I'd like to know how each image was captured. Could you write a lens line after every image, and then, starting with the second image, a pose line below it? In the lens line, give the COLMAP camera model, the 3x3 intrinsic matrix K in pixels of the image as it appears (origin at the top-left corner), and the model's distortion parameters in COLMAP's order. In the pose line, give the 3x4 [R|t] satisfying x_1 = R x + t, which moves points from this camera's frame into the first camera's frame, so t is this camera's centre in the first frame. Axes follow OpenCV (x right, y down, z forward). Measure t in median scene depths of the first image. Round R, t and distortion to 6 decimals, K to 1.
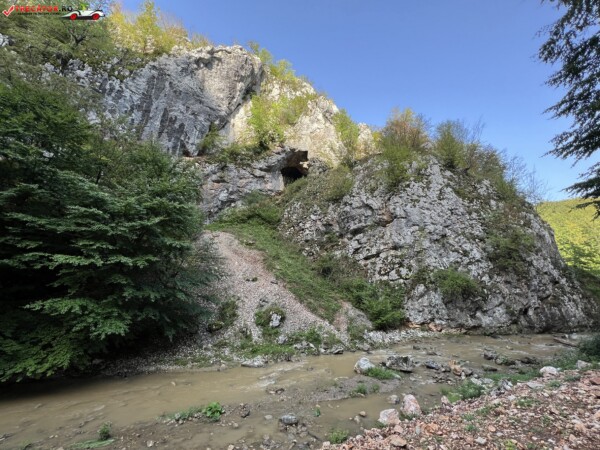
lens RADIAL K [[239.8, 0, 299.9], [0, 239.8, 226.3], [0, 0, 1]] dist [-0.002517, 0.000844]
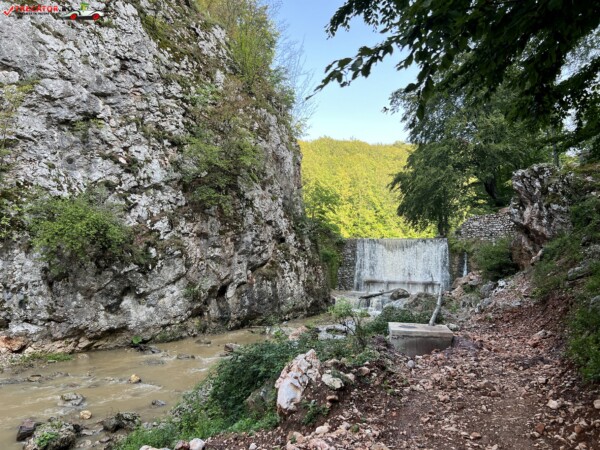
lens RADIAL K [[450.8, 0, 304.5], [0, 450.8, 227.1], [0, 0, 1]] dist [0.056232, -0.062634]
pose [[0.718132, 0.053106, 0.693878, 0.333476], [-0.184949, 0.975791, 0.116733, 0.063442], [-0.670880, -0.212162, 0.710568, 0.184526]]
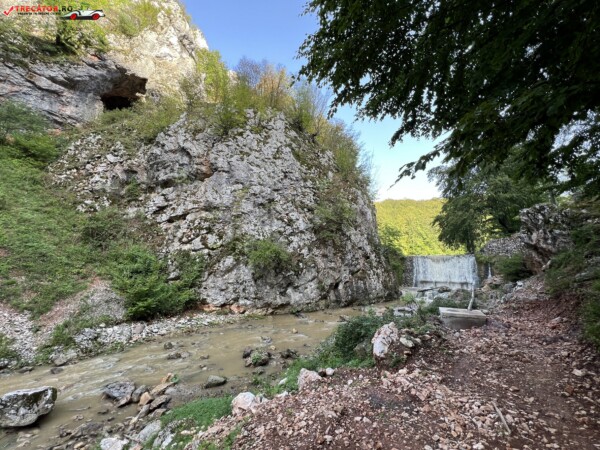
lens RADIAL K [[239.8, 0, 300.1], [0, 239.8, 226.2], [0, 0, 1]] dist [-0.002517, 0.000844]
pose [[0.900465, 0.074214, 0.428551, 0.329020], [-0.112249, 0.991608, 0.064133, 0.062067], [-0.420195, -0.105854, 0.901239, 0.185832]]
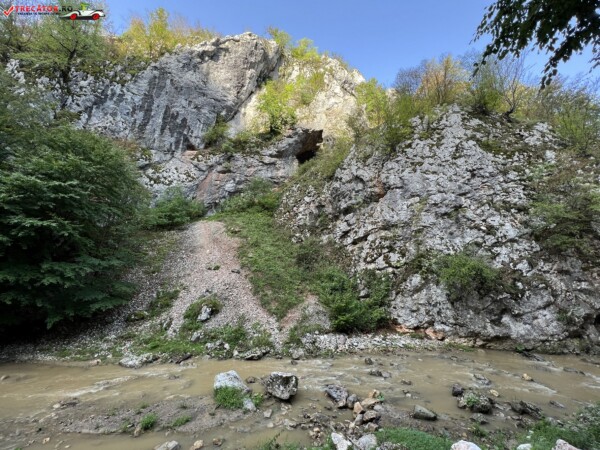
lens RADIAL K [[239.8, 0, 299.9], [0, 239.8, 226.2], [0, 0, 1]] dist [-0.002517, 0.000844]
pose [[0.964301, -0.046534, -0.260687, 0.320860], [0.052226, 0.998523, 0.014946, 0.058550], [0.259607, -0.028027, 0.965308, 0.182754]]
